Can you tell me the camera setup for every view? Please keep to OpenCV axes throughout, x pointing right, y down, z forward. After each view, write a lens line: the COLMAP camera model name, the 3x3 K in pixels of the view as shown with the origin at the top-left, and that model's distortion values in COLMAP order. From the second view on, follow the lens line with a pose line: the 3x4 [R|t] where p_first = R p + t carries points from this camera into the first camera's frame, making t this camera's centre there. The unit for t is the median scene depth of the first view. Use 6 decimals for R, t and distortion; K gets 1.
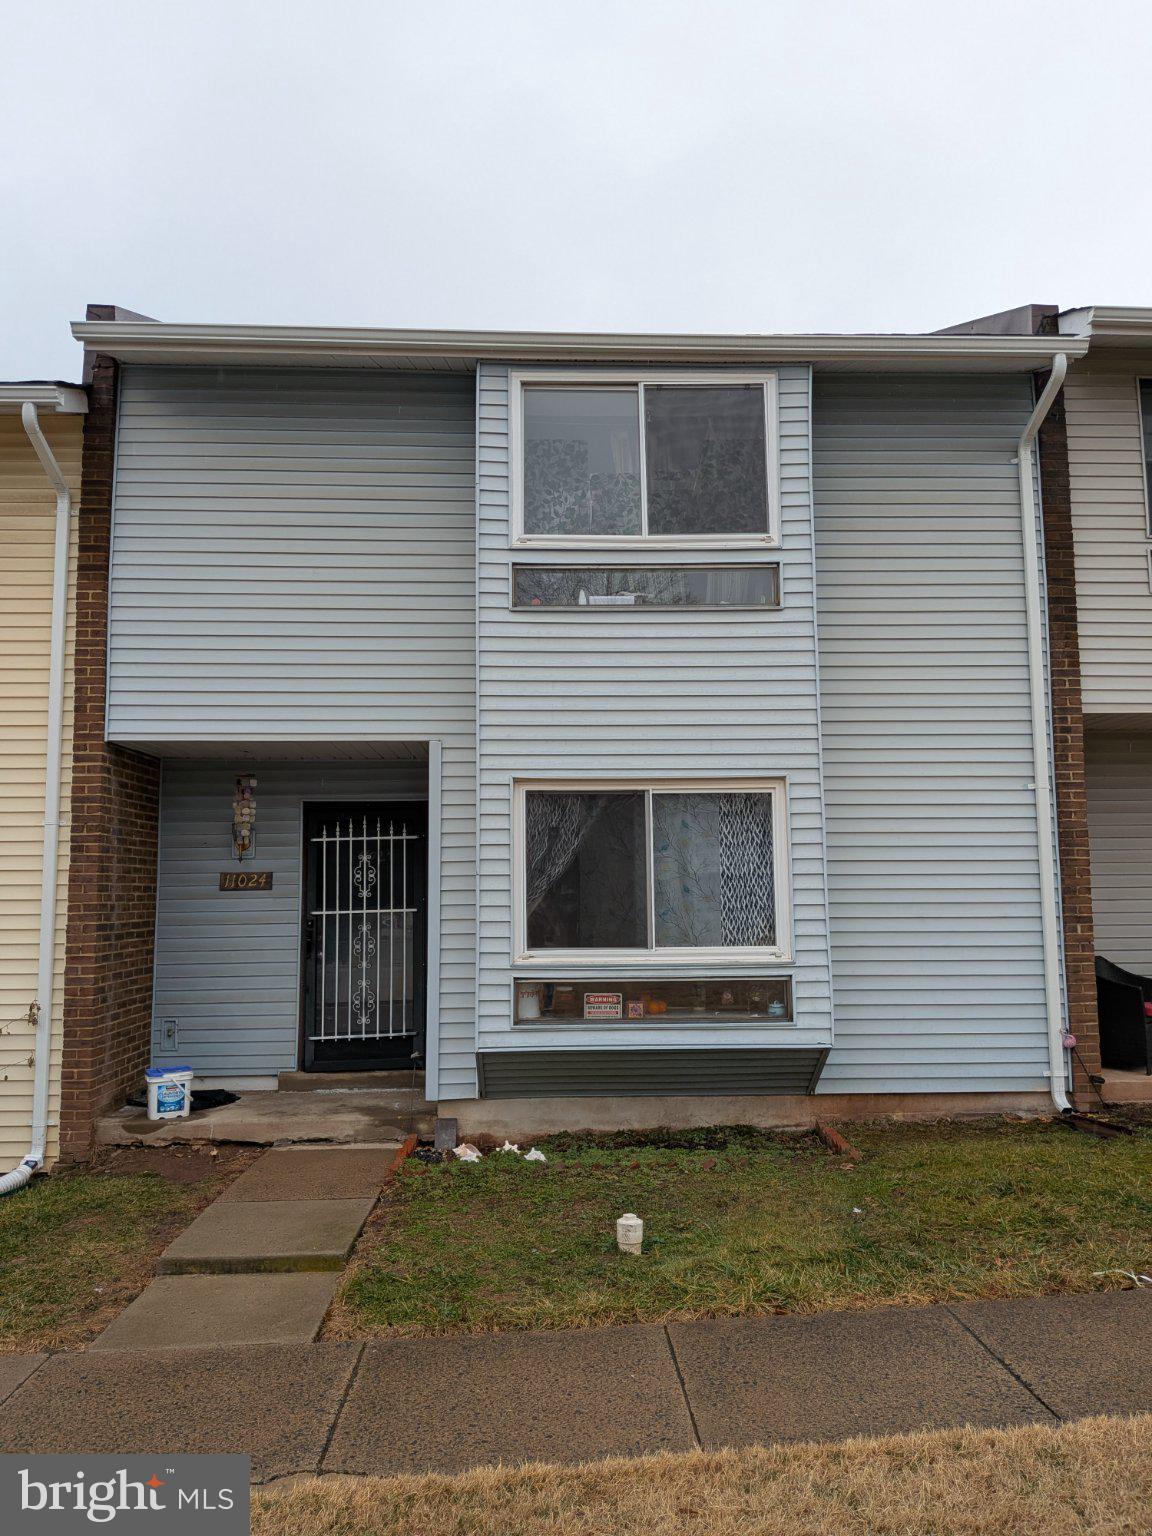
lens RADIAL K [[1086.2, 0, 576.0], [0, 1086.2, 768.0], [0, 0, 1]] dist [0.068900, -0.123383]
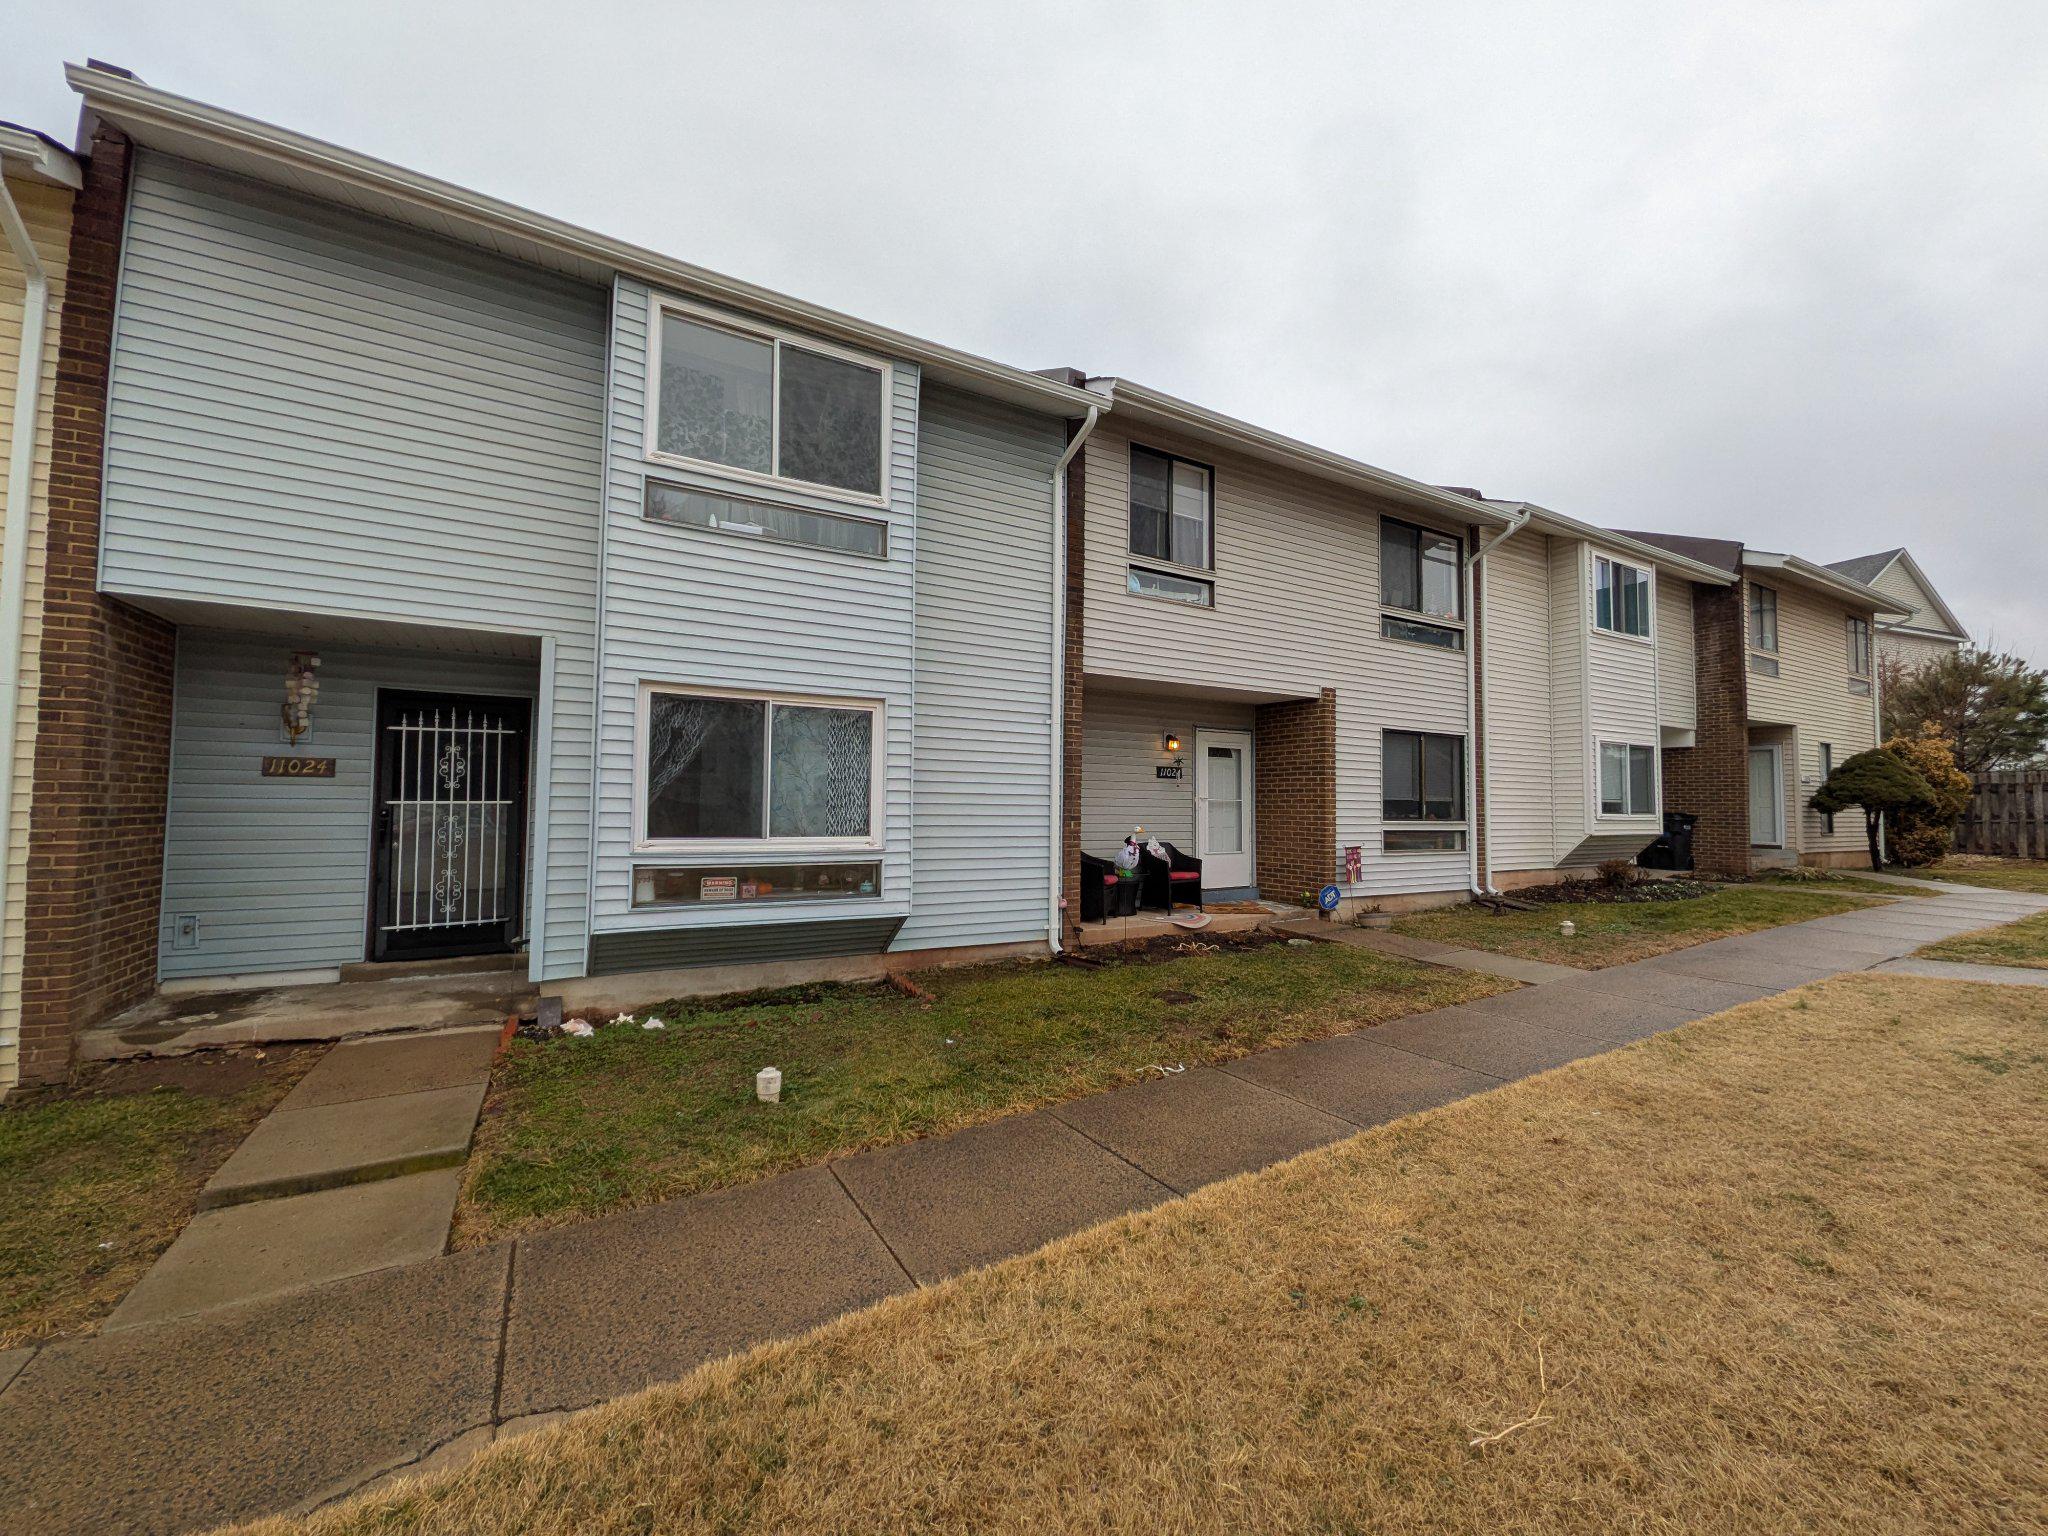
lens RADIAL K [[802.4, 0, 1021.5], [0, 802.4, 765.7], [0, 0, 1]] dist [0.001574, -0.000424]
pose [[0.887935, 0.044299, 0.457831, -0.079447], [-0.073919, 0.996157, 0.046976, 0.028638], [-0.453990, -0.075554, 0.887798, 0.124621]]
